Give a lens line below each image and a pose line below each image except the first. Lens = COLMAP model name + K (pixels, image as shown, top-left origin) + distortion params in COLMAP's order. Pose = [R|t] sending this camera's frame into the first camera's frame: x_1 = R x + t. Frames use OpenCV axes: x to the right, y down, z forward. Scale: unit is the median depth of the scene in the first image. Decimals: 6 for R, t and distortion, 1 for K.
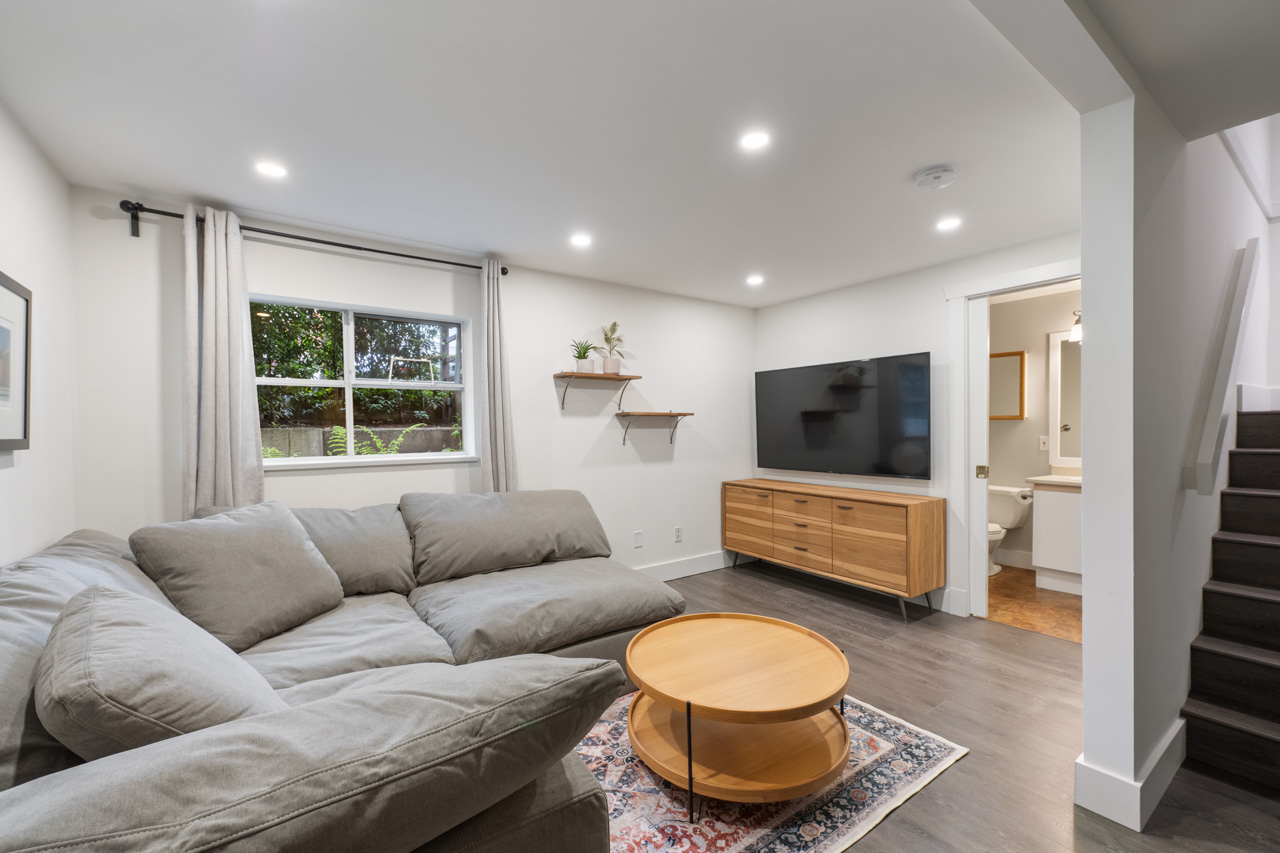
lens RADIAL K [[523.2, 0, 640.0], [0, 523.2, 426.5], [0, 0, 1]] dist [0.000254, -0.000090]
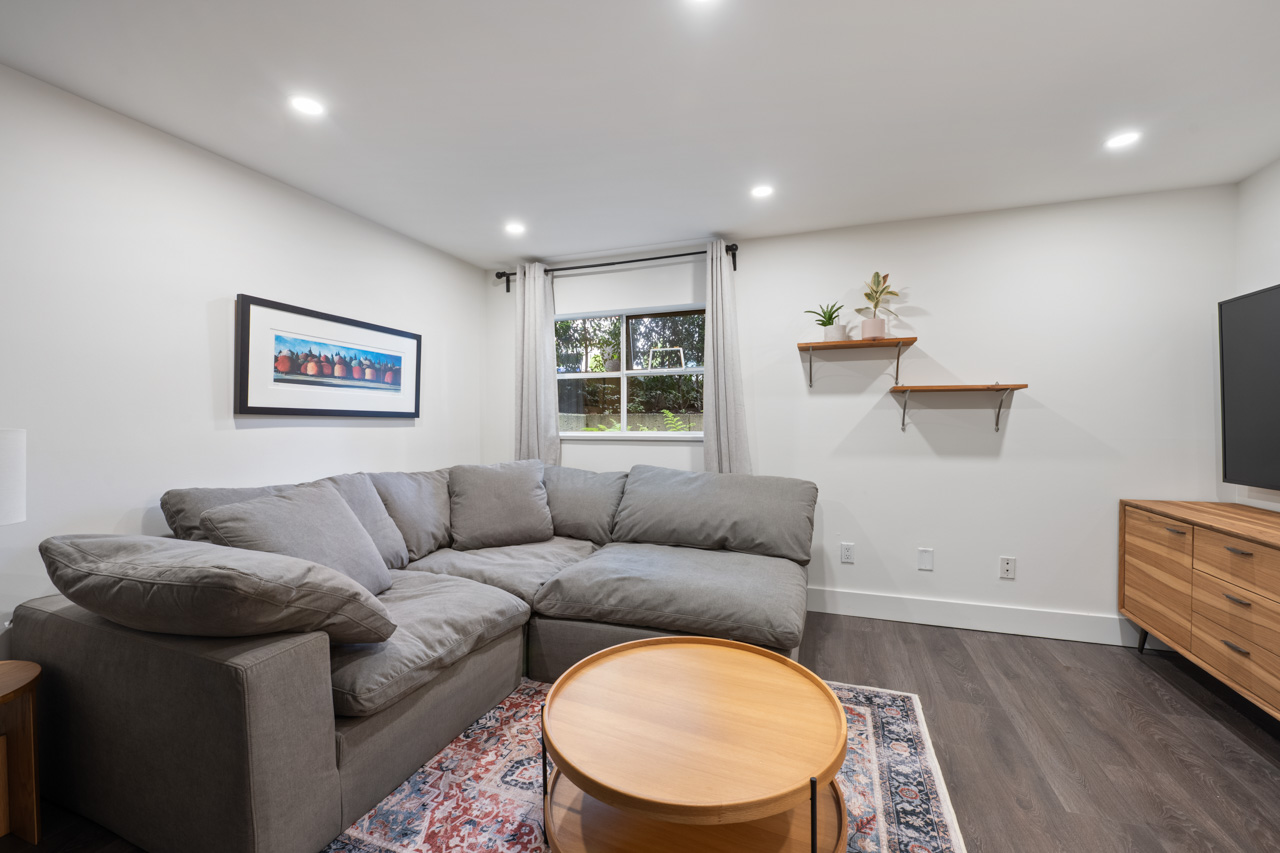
lens RADIAL K [[509.6, 0, 640.0], [0, 509.6, 426.5], [0, 0, 1]] dist [-0.013700, -0.000378]
pose [[0.567029, 0.013306, -0.823590, 0.392317], [-0.003375, 0.999899, 0.013830, 0.022265], [0.823691, -0.005062, 0.567016, 0.294117]]
